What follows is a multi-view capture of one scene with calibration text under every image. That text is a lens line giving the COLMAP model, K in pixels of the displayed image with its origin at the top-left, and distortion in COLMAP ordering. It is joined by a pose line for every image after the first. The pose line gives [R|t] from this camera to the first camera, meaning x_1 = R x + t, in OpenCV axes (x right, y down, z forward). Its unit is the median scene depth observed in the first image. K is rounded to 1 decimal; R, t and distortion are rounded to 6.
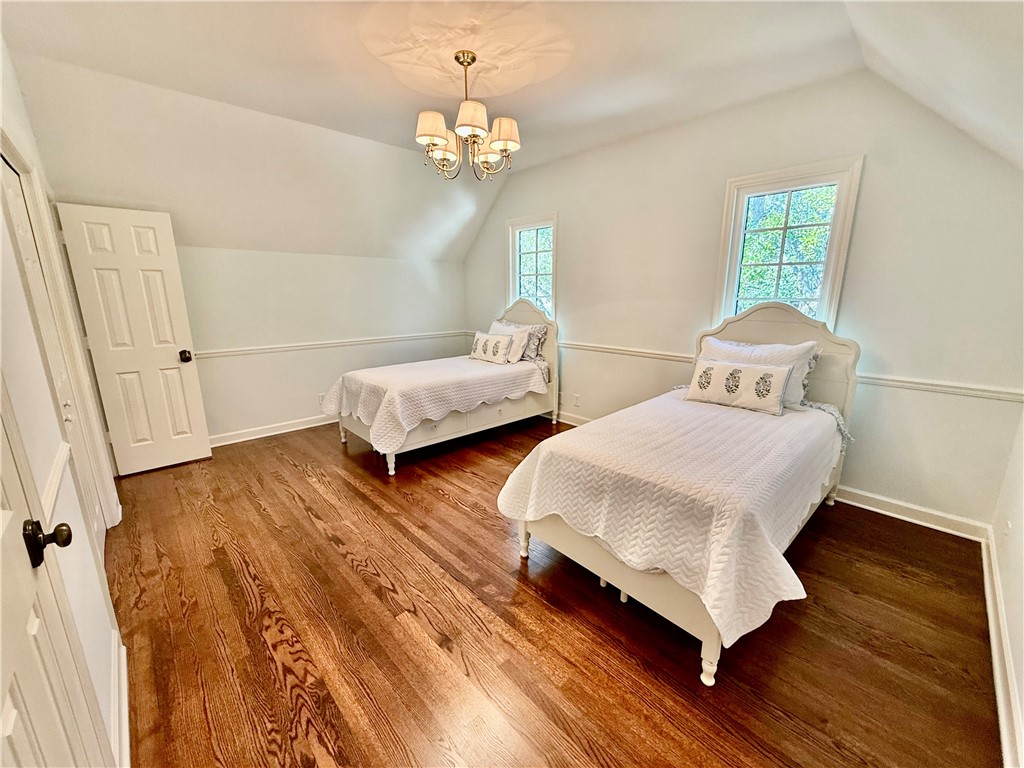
lens RADIAL K [[407.0, 0, 506.8], [0, 407.0, 381.8], [0, 0, 1]] dist [0.000306, 0.001144]
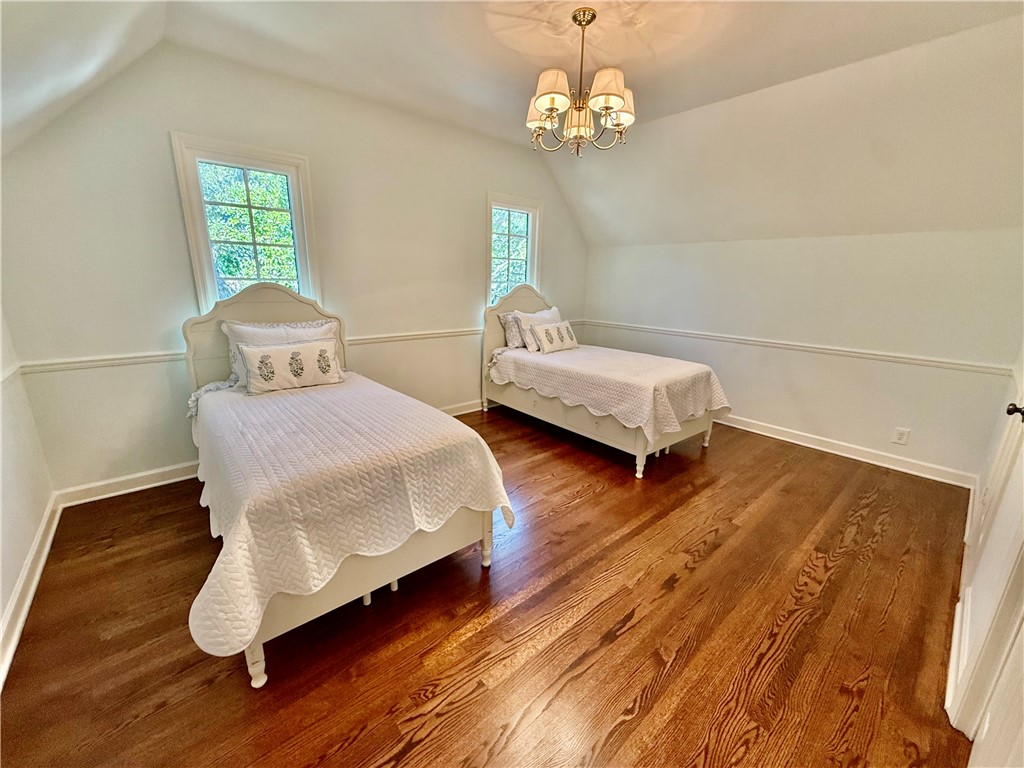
lens RADIAL K [[407.0, 0, 505.6], [0, 407.0, 387.5], [0, 0, 1]] dist [0.000306, 0.001144]
pose [[0.045856, -0.255420, 0.965742, -1.337871], [0.194786, 0.950488, 0.242137, -0.298460], [-0.979773, 0.177009, 0.093338, 1.396476]]
